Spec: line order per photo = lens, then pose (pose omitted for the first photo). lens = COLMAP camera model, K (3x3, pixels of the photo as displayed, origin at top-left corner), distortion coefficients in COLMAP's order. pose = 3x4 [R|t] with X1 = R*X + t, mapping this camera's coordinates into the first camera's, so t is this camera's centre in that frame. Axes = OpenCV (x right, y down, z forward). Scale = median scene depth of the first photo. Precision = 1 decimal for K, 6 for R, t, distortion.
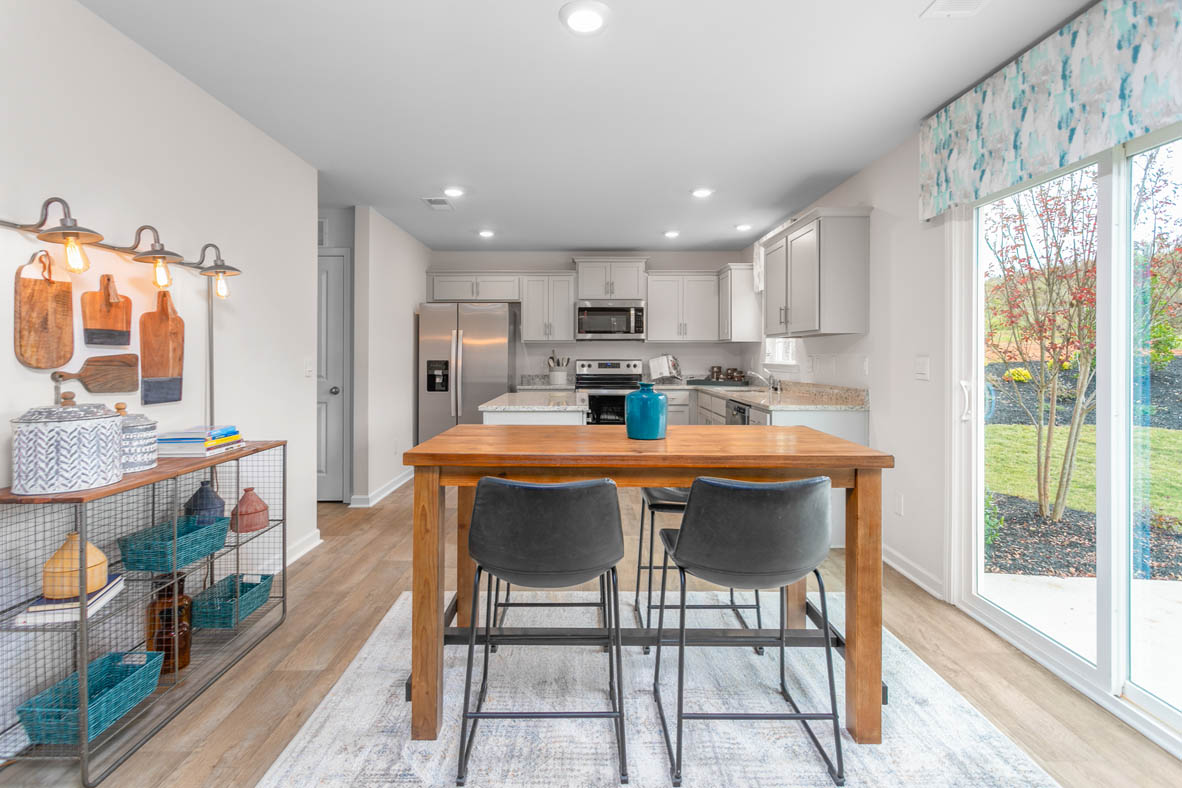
lens RADIAL K [[572.2, 0, 574.6], [0, 572.2, 350.3], [0, 0, 1]] dist [0.001866, 0.000992]
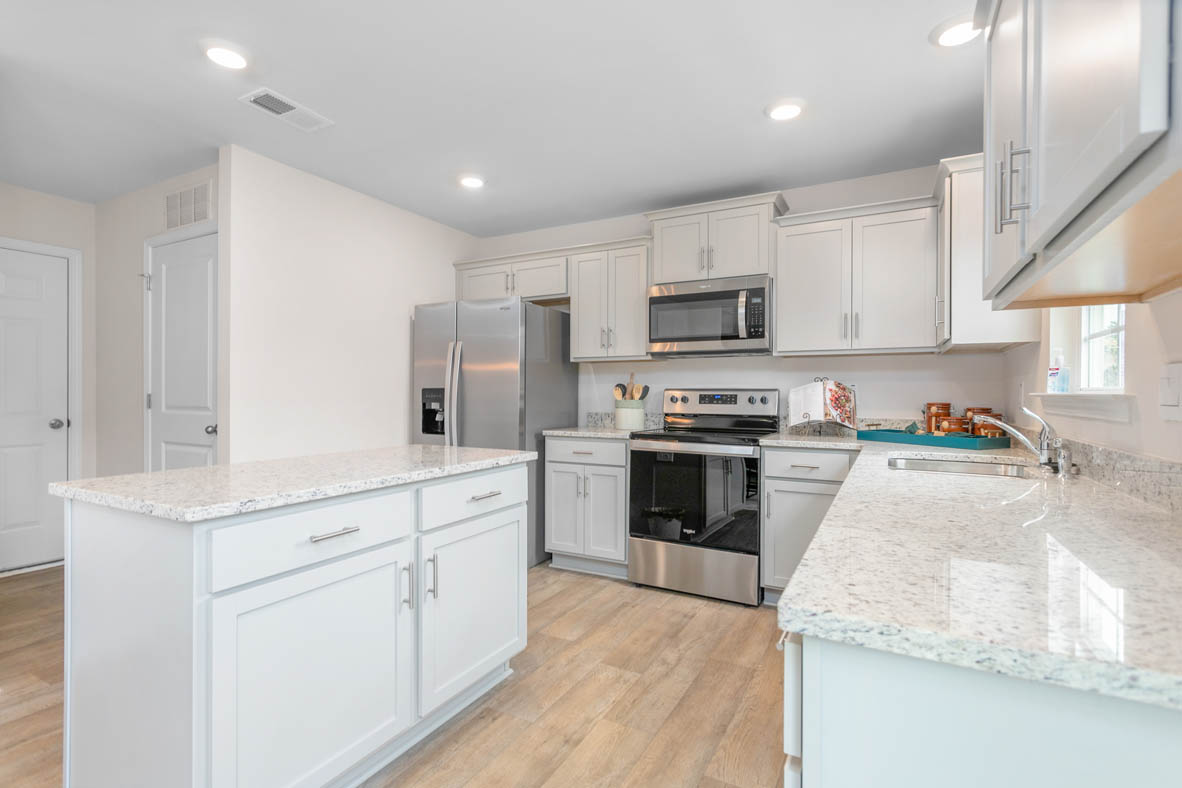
lens RADIAL K [[556.7, 0, 583.9], [0, 556.7, 393.6], [0, 0, 1]] dist [0.001080, 0.000210]
pose [[0.882584, 0.004393, -0.470135, 0.212736], [0.000155, 0.999954, 0.009636, 0.016467], [0.470156, -0.008578, 0.882542, 0.471452]]
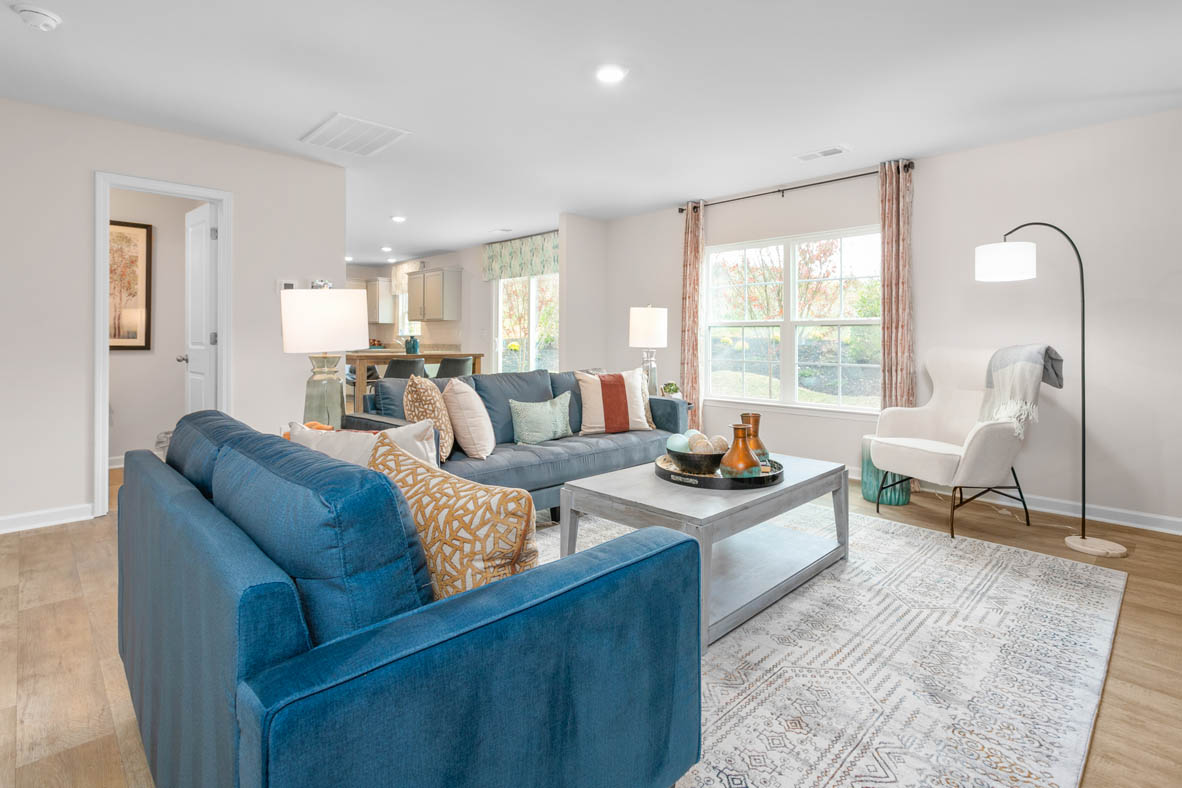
lens RADIAL K [[577.2, 0, 591.8], [0, 577.2, 341.2], [0, 0, 1]] dist [-0.001359, 0.000148]
pose [[0.705490, -0.001249, 0.708719, -0.467486], [-0.008222, 0.999917, 0.009947, 0.015803], [-0.708672, -0.012844, 0.705421, -0.626920]]
